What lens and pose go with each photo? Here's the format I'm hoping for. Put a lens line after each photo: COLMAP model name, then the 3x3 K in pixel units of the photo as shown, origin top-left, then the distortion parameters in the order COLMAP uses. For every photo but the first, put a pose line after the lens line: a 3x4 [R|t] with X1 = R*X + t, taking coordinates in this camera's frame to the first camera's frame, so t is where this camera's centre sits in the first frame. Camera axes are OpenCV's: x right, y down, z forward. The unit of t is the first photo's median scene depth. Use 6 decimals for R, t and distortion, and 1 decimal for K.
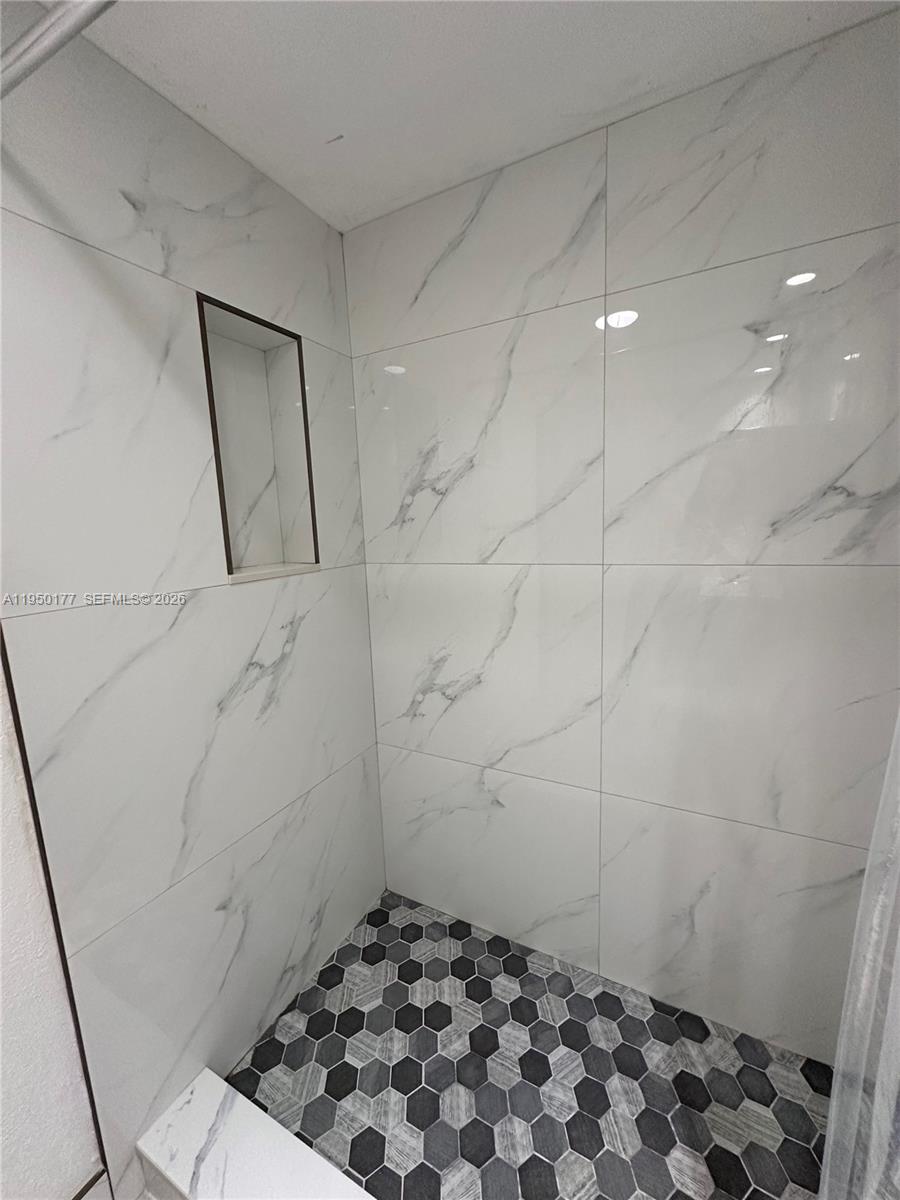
lens RADIAL K [[479.0, 0, 451.1], [0, 479.0, 600.7], [0, 0, 1]] dist [0.000473, 0.000128]
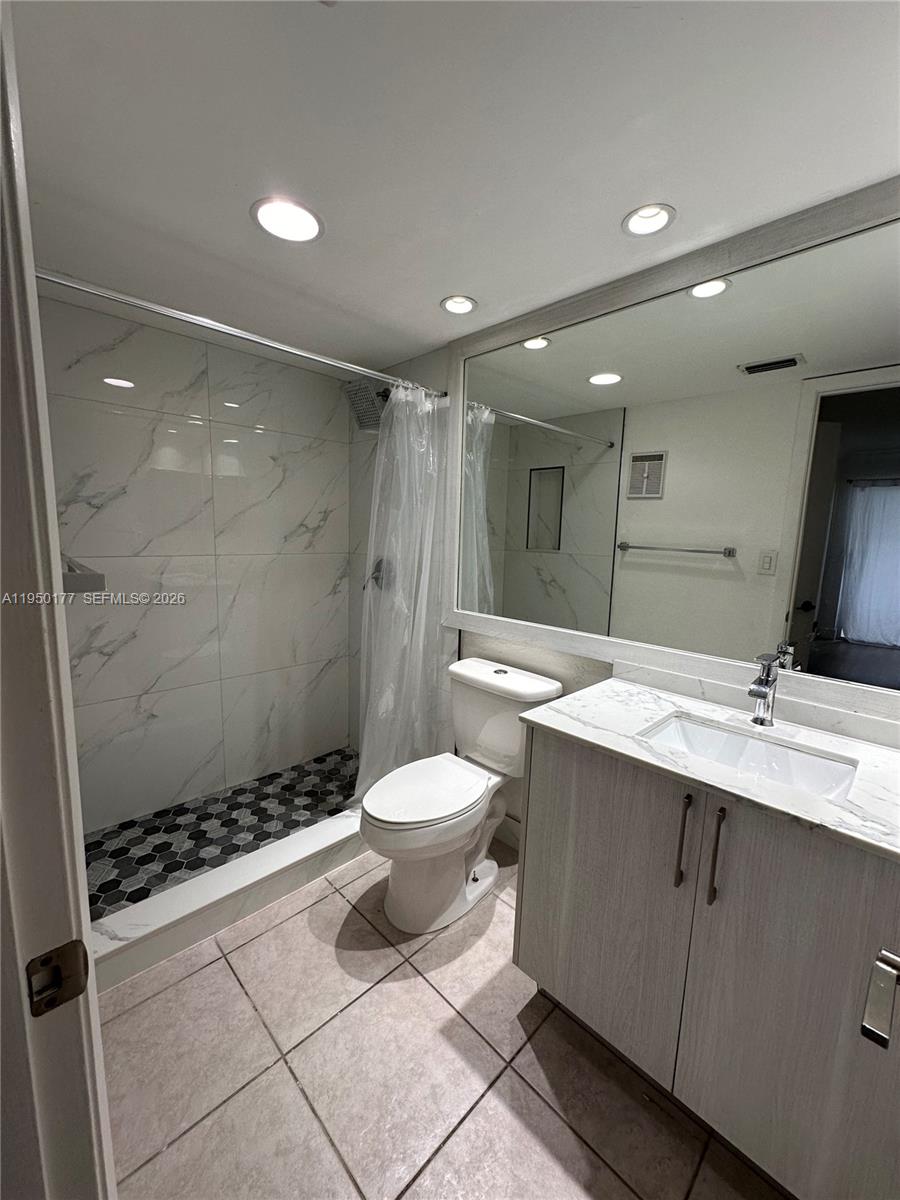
lens RADIAL K [[479.0, 0, 449.9], [0, 479.0, 602.1], [0, 0, 1]] dist [0.000473, 0.000128]
pose [[0.311045, -0.094514, 0.945684, -1.170765], [0.115856, 0.991393, 0.060976, 0.098933], [-0.943307, 0.090597, 0.319318, -0.458795]]
